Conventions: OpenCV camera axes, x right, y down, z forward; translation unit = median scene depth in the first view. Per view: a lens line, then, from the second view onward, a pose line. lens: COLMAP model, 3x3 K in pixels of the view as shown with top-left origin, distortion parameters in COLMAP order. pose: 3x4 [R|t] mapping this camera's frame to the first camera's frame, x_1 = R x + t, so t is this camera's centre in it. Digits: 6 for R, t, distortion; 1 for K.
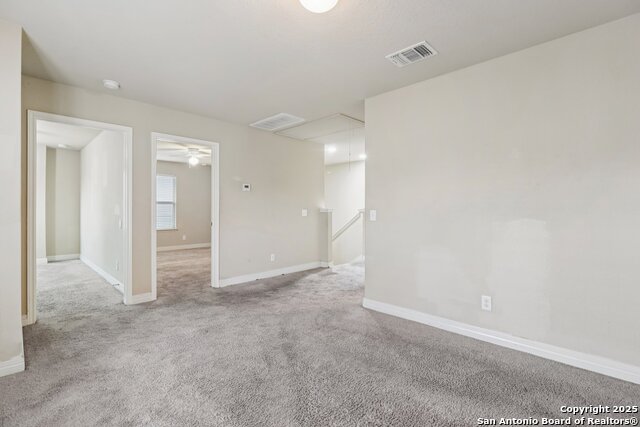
lens RADIAL K [[302.3, 0, 318.2], [0, 302.3, 212.0], [0, 0, 1]] dist [0.002546, 0.000507]
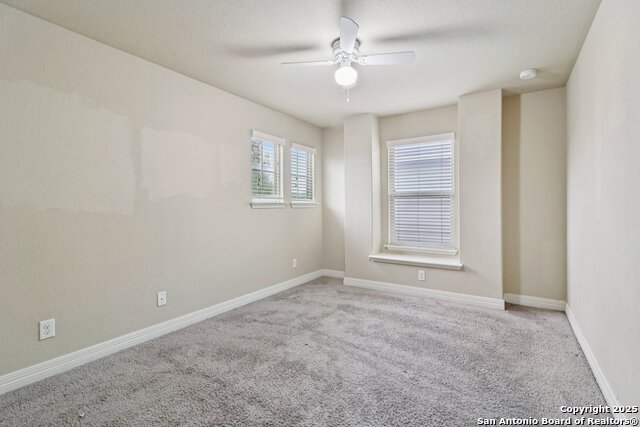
lens RADIAL K [[302.3, 0, 317.8], [0, 302.3, 209.1], [0, 0, 1]] dist [0.002546, 0.000507]
pose [[0.215919, -0.002914, -0.976407, -0.426296], [0.000361, 0.999996, -0.002904, -0.006032], [0.976411, 0.000275, 0.215919, 0.542073]]
